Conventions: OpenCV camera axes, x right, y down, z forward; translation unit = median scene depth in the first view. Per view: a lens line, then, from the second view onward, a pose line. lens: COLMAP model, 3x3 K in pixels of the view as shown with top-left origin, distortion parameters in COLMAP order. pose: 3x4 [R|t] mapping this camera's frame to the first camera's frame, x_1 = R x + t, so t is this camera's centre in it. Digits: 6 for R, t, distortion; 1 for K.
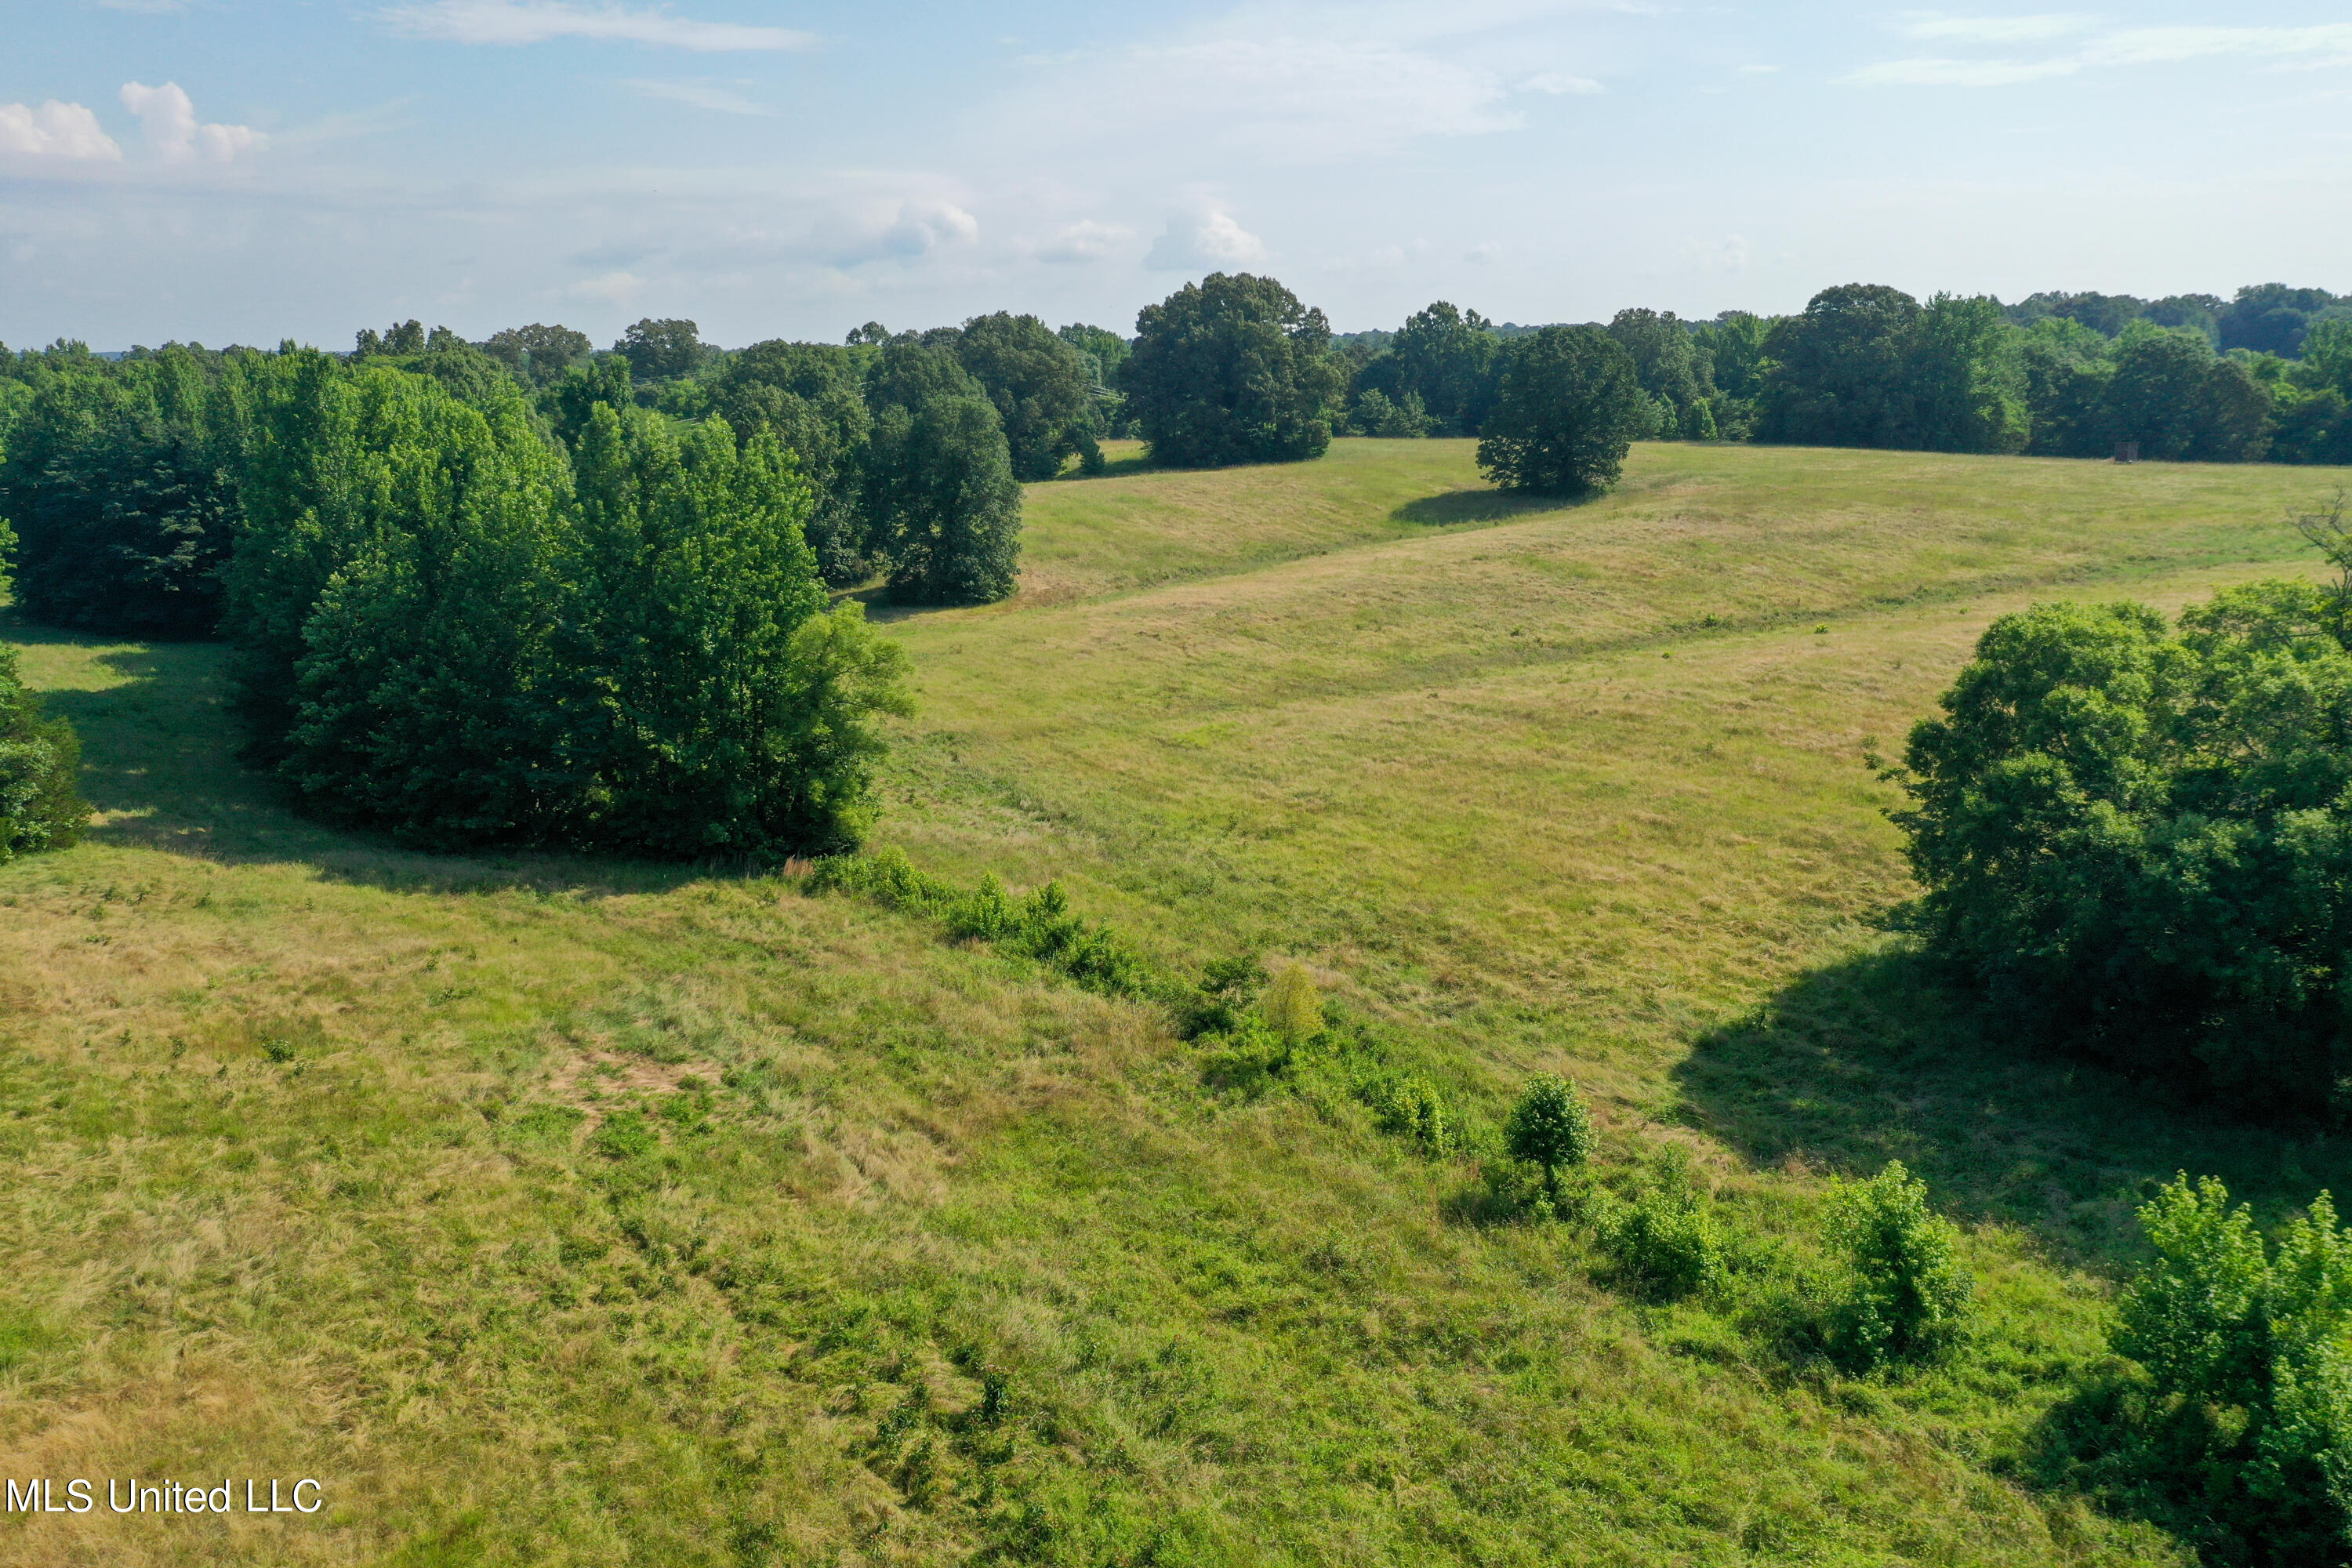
lens RADIAL K [[1855.5, 0, 1171.6], [0, 1855.5, 776.3], [0, 0, 1]] dist [0.010071, 0.005820]
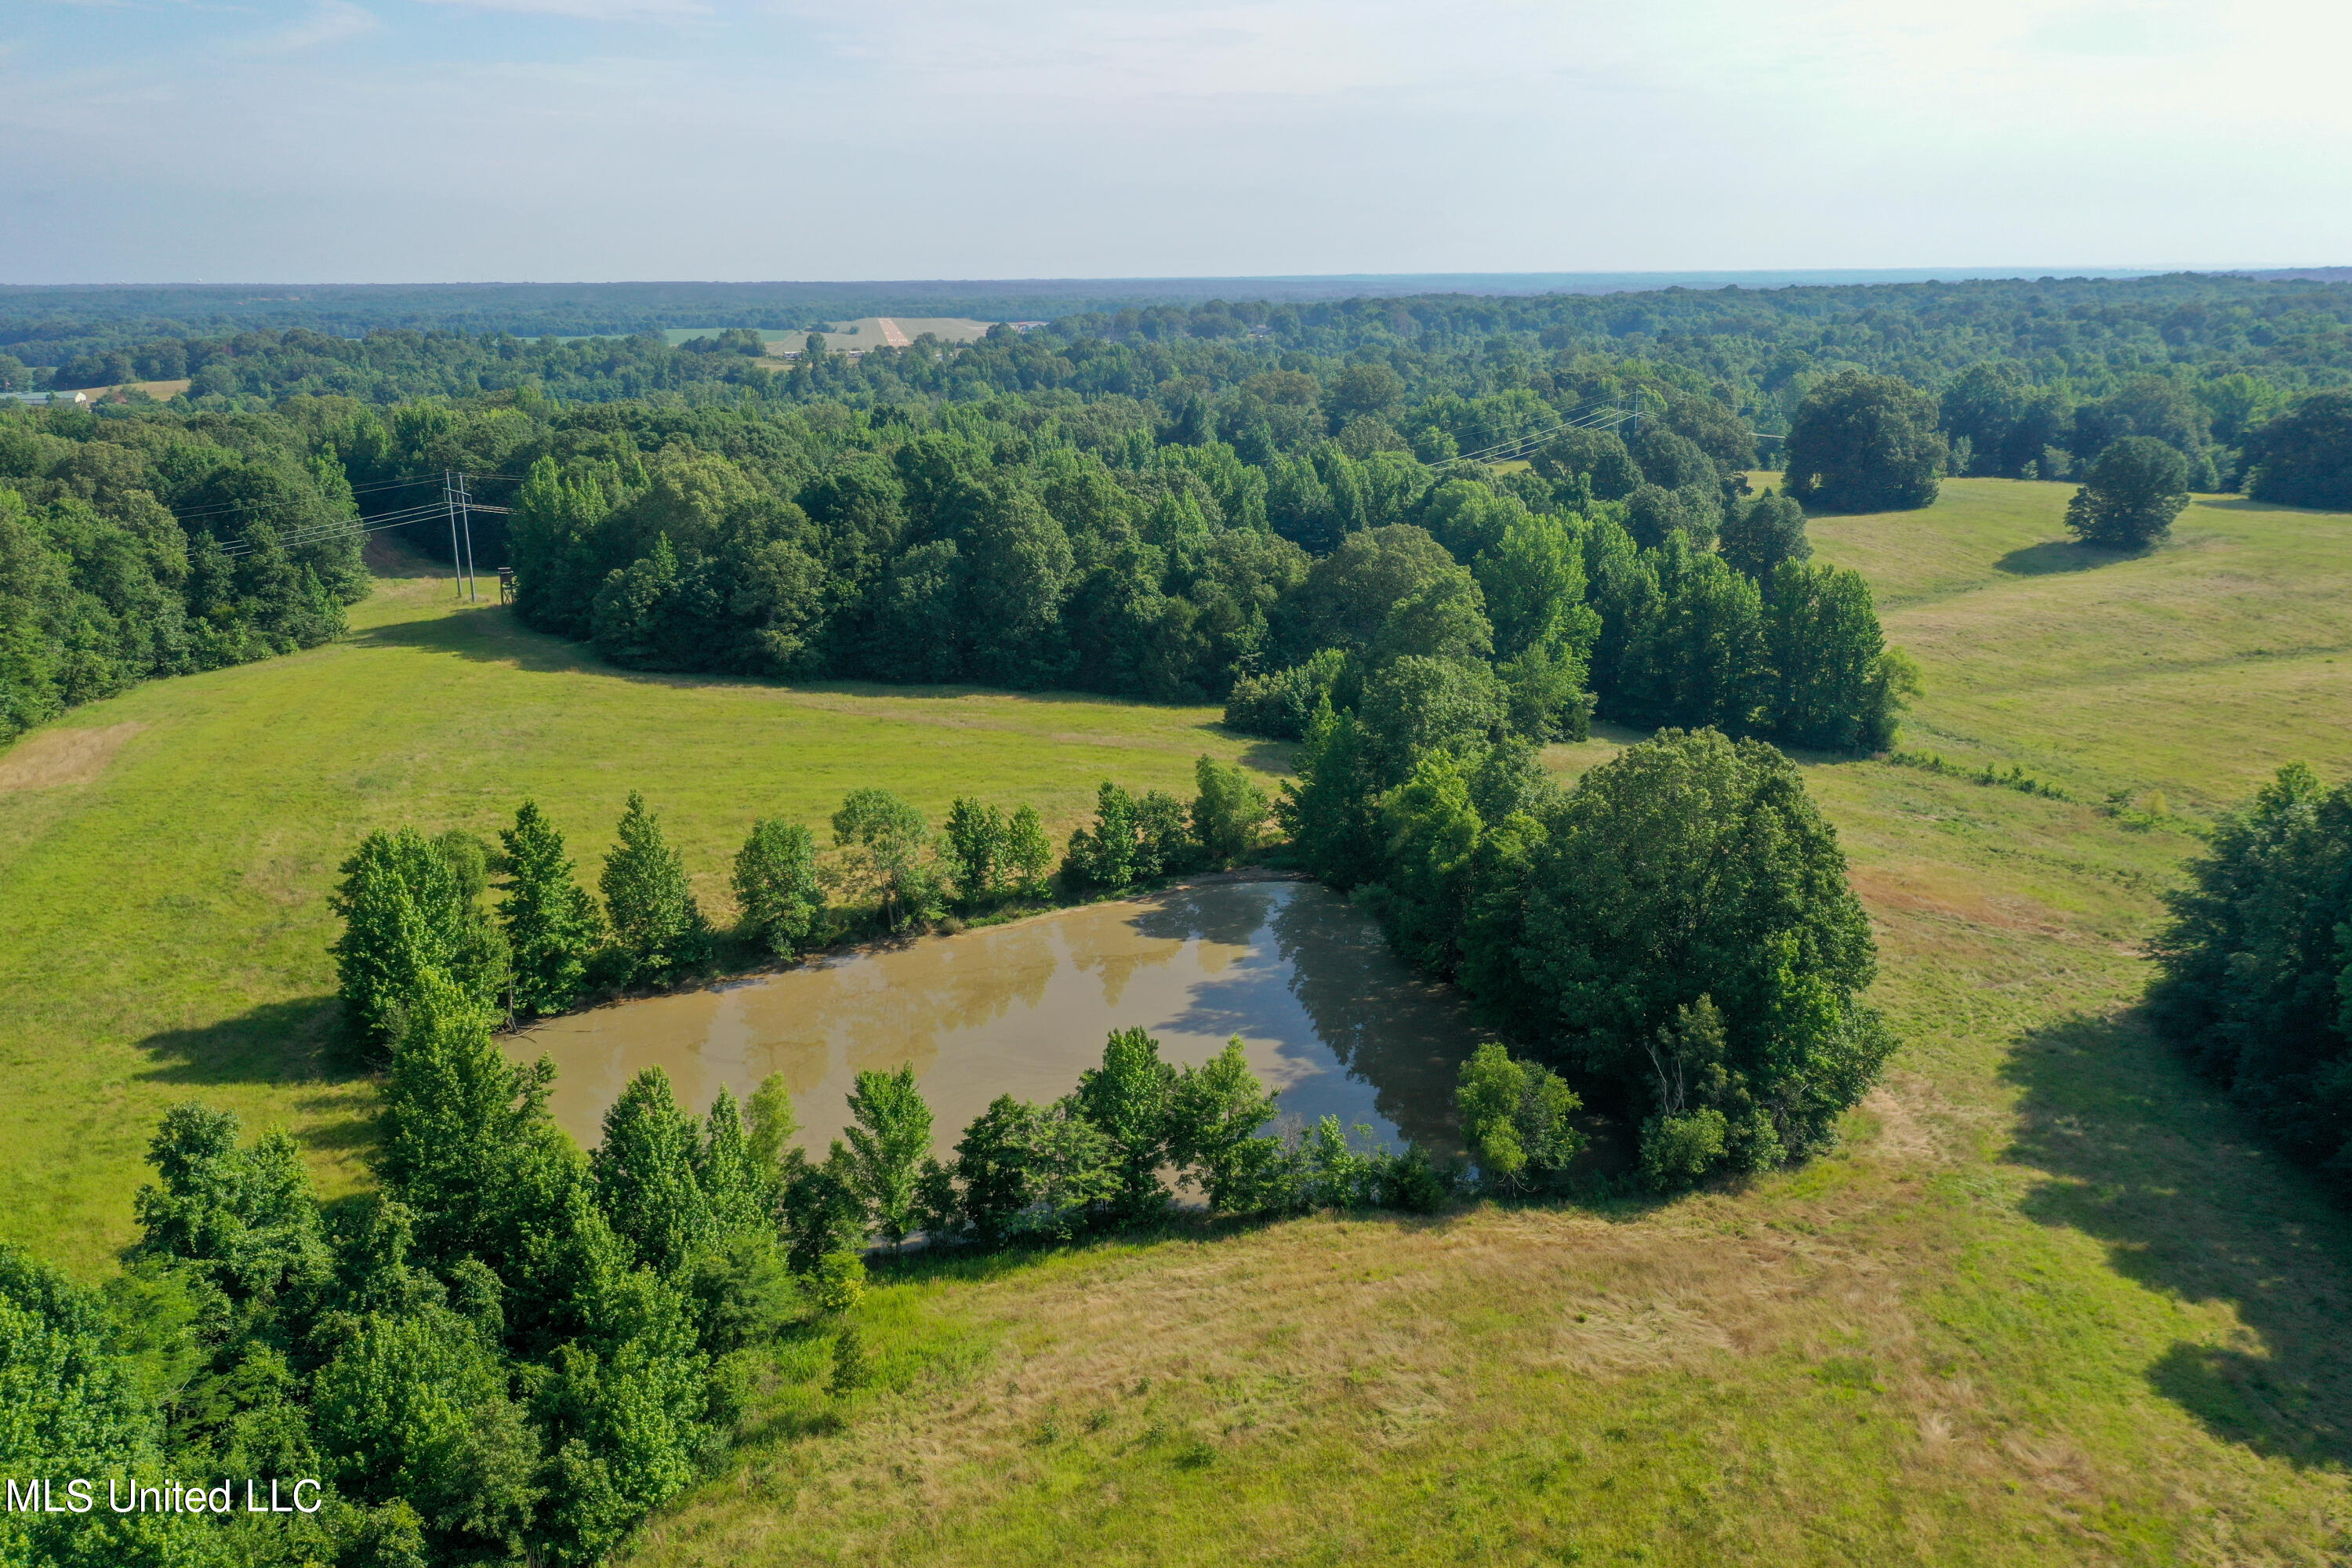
lens RADIAL K [[1855.5, 0, 1171.6], [0, 1855.5, 776.3], [0, 0, 1]] dist [0.010071, 0.005820]
pose [[0.983187, 0.047155, -0.176409, -0.438917], [-0.040306, 0.998295, 0.042209, 0.006721], [0.178098, -0.034389, 0.983412, -1.014455]]
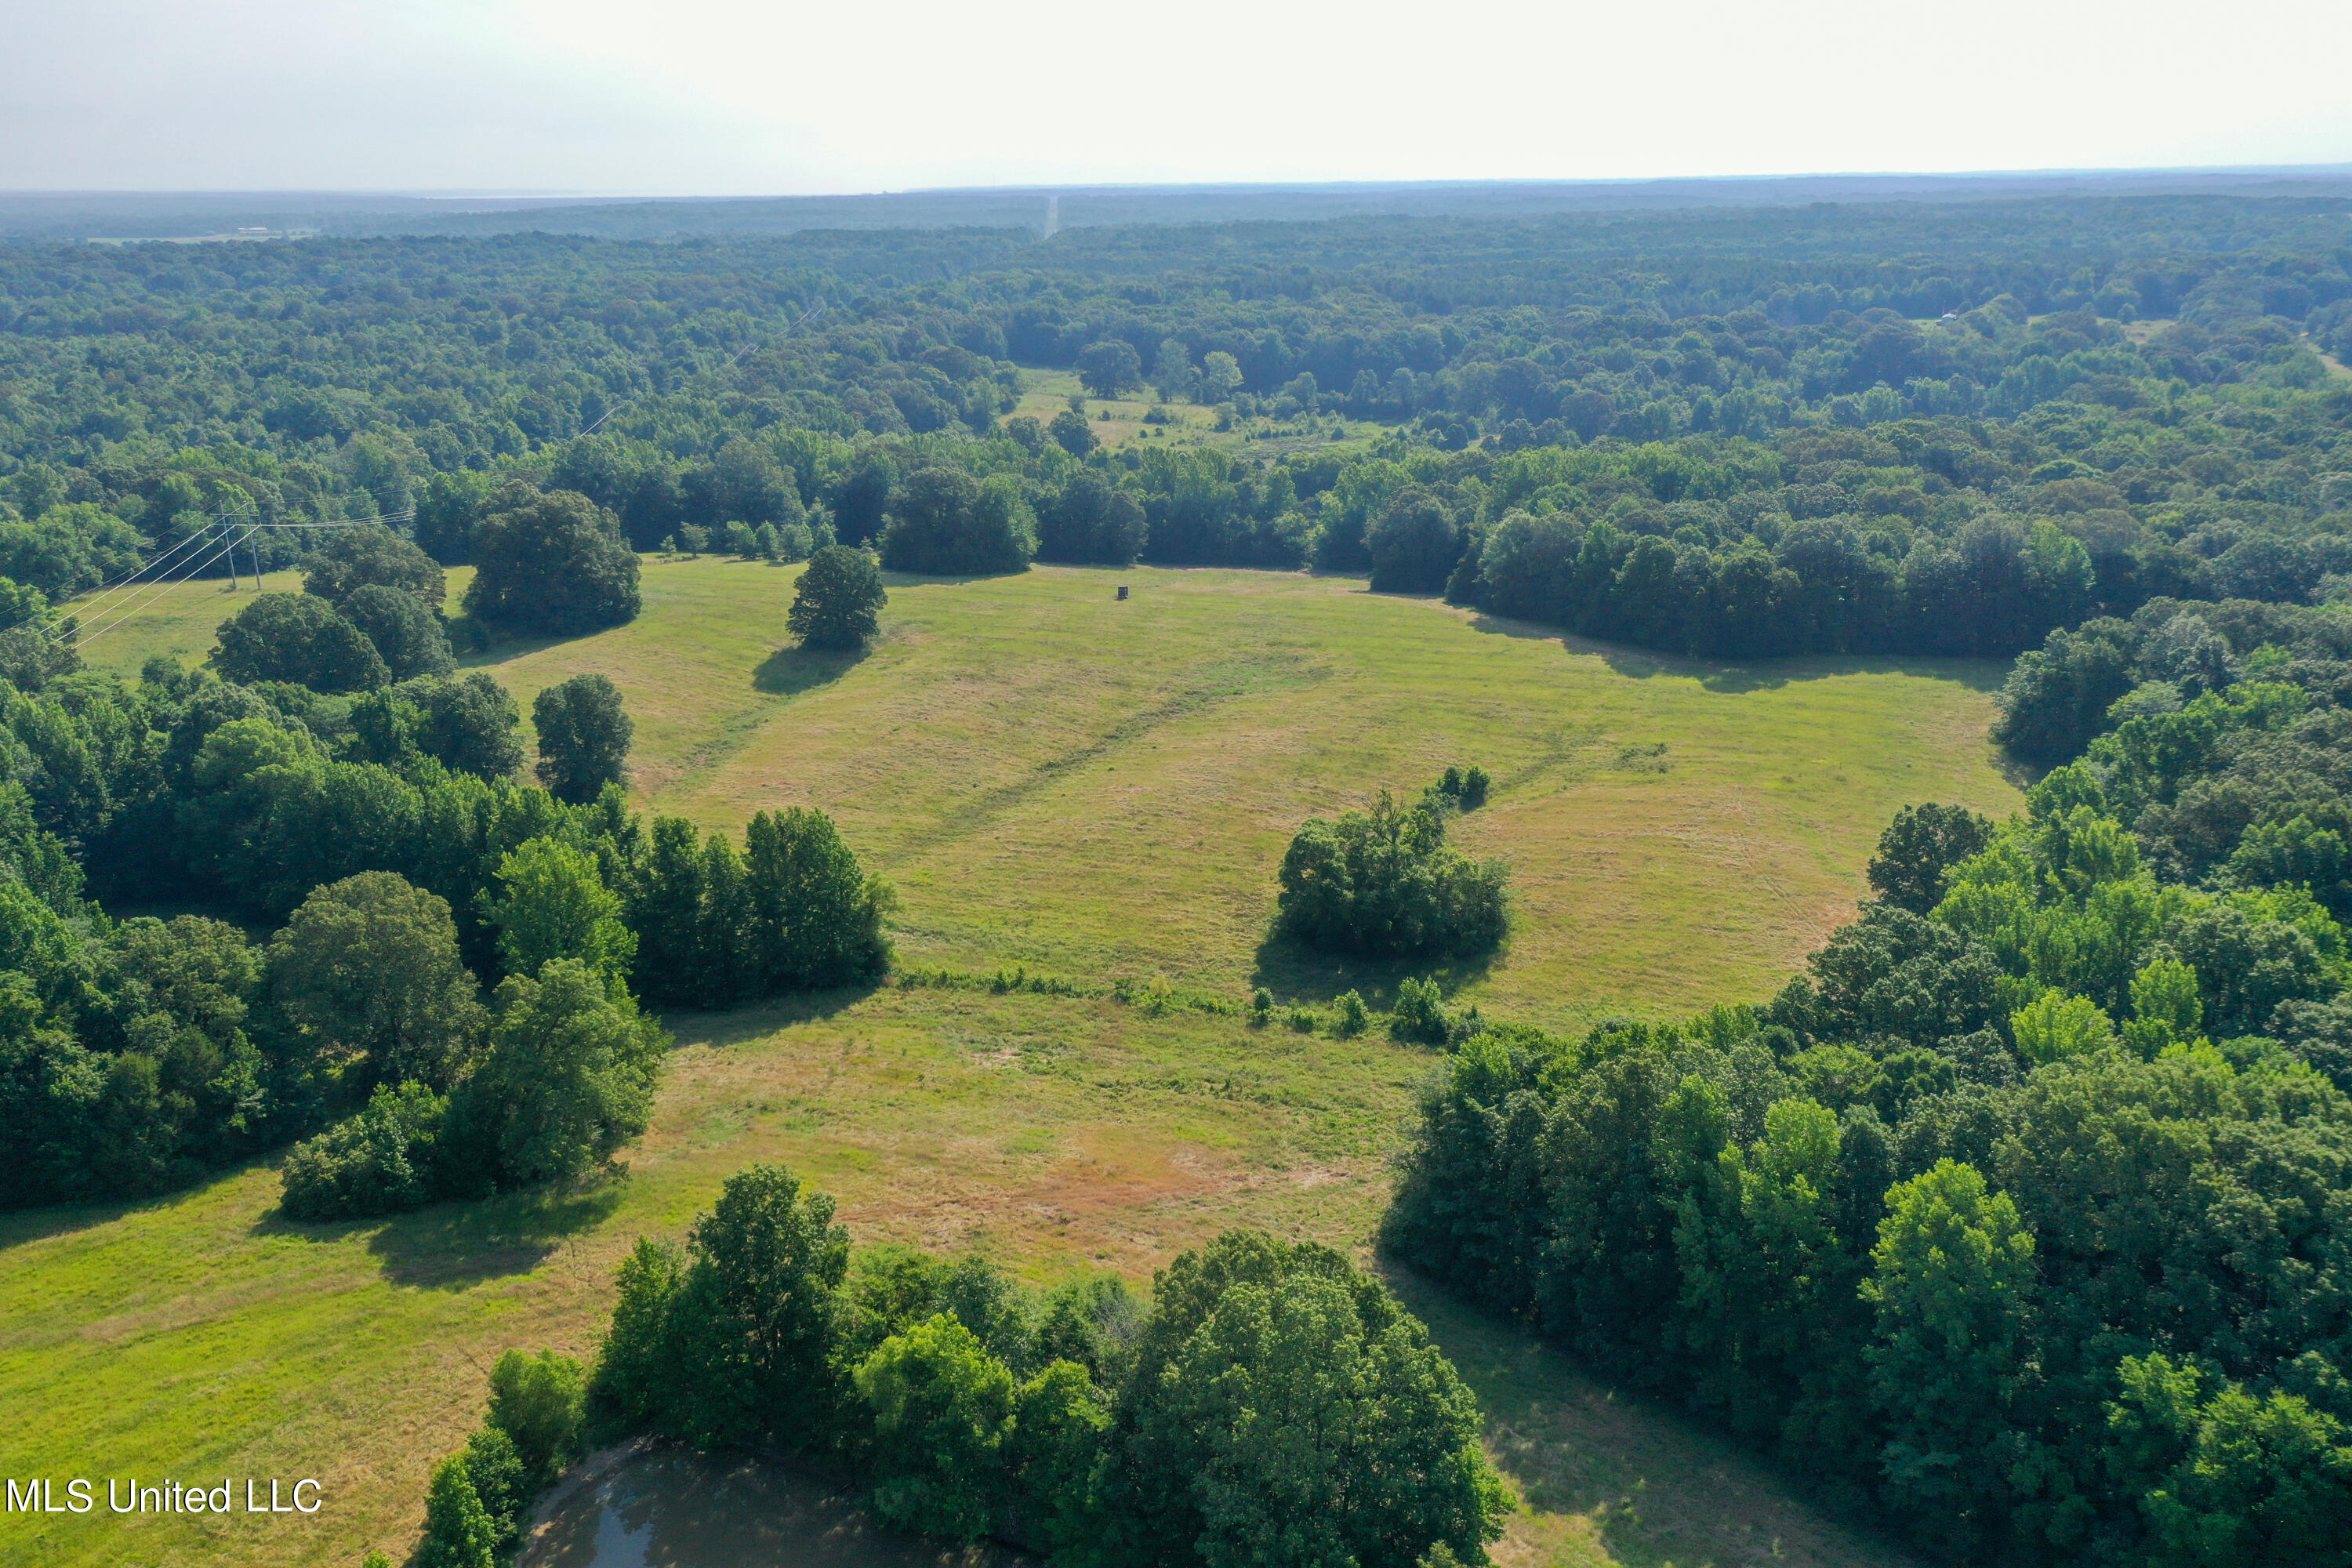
lens RADIAL K [[1855.5, 0, 1171.6], [0, 1855.5, 776.3], [0, 0, 1]] dist [0.010071, 0.005820]
pose [[0.793637, -0.179618, 0.581272, -0.853376], [0.130534, 0.983447, 0.125670, -0.321069], [-0.594223, -0.023861, 0.803946, -0.818788]]
